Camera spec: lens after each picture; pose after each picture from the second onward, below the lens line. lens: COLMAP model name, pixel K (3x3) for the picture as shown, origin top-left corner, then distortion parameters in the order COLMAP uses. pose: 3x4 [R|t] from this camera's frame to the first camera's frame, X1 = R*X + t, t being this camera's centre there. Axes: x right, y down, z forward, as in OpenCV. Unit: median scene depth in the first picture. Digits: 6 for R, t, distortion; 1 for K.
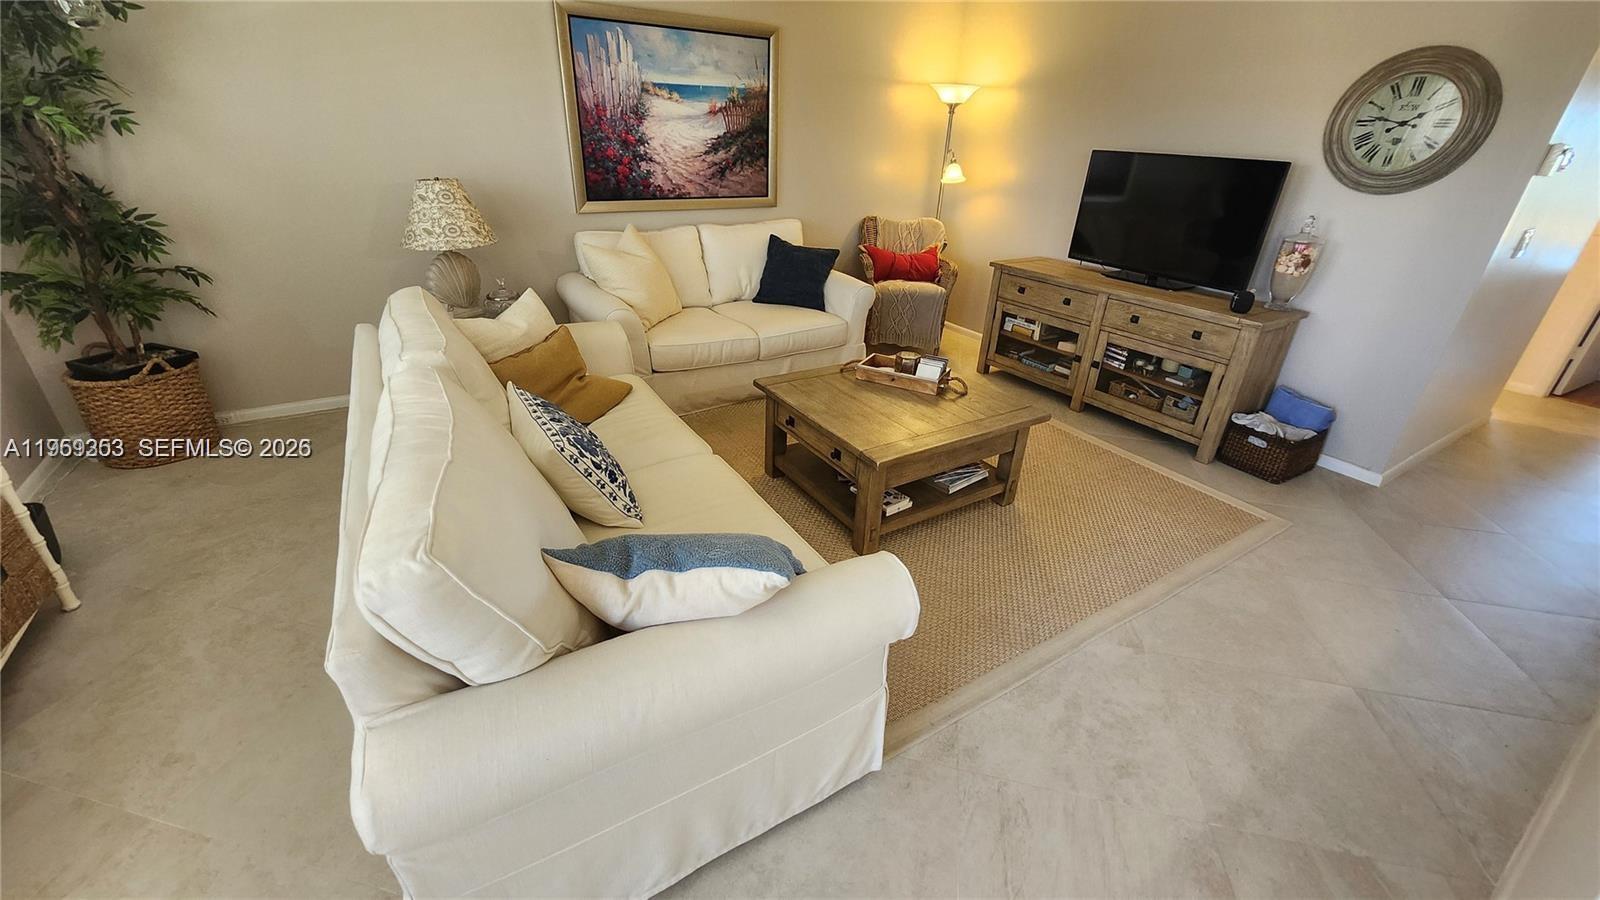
lens RADIAL K [[631.5, 0, 805.8], [0, 631.5, 450.8], [0, 0, 1]] dist [-0.000460, -0.000460]
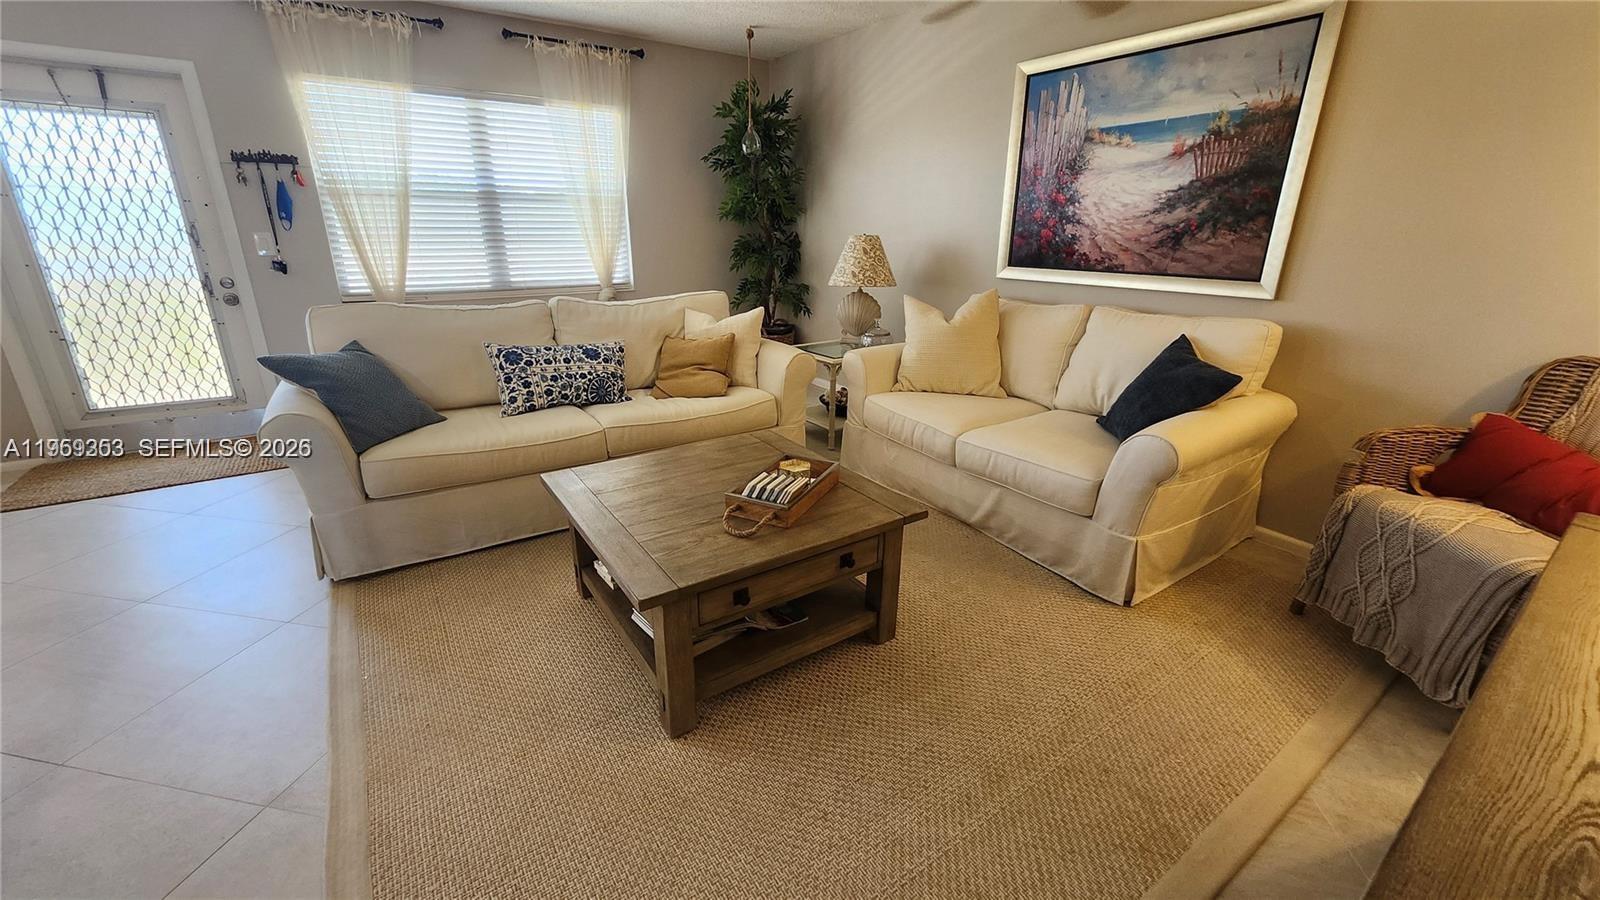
lens RADIAL K [[641.0, 0, 802.0], [0, 641.0, 451.7], [0, 0, 1]] dist [-0.002894, -0.000367]
pose [[0.040027, 0.296563, -0.954174, 0.630890], [-0.458123, 0.854101, 0.246241, -0.261133], [0.887987, 0.427273, 0.170049, 0.701781]]
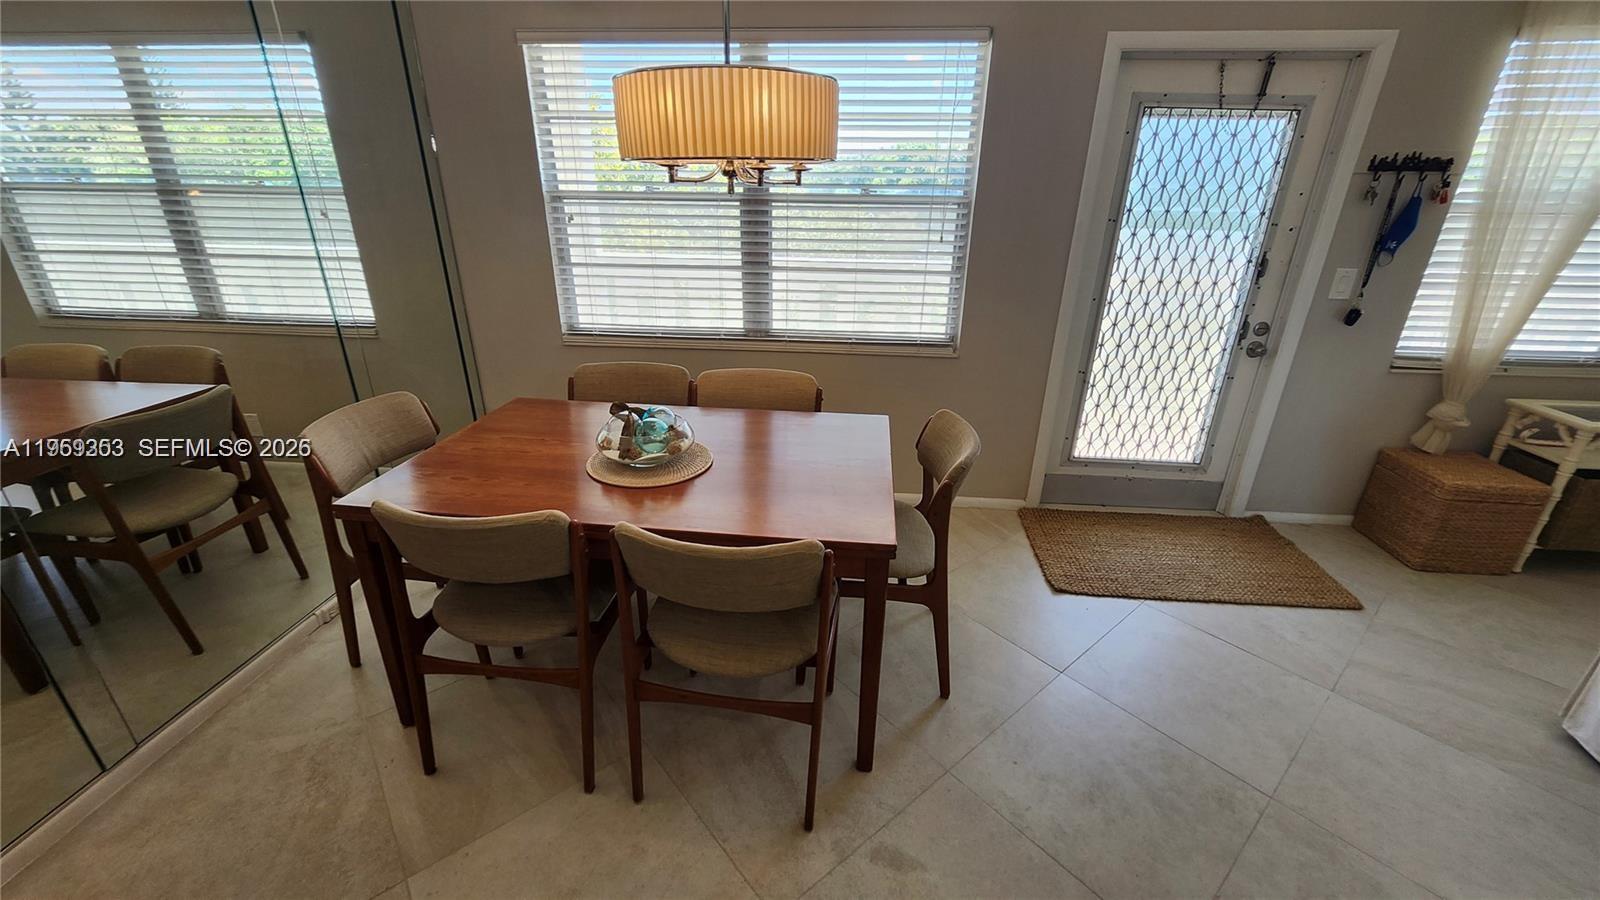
lens RADIAL K [[631.5, 0, 805.8], [0, 631.5, 450.8], [0, 0, 1]] dist [-0.000460, -0.000460]
pose [[-0.604325, 0.256510, -0.754317, 0.512933], [-0.387367, 0.732731, 0.559510, 0.065098], [0.696232, 0.630324, -0.343444, -0.066384]]
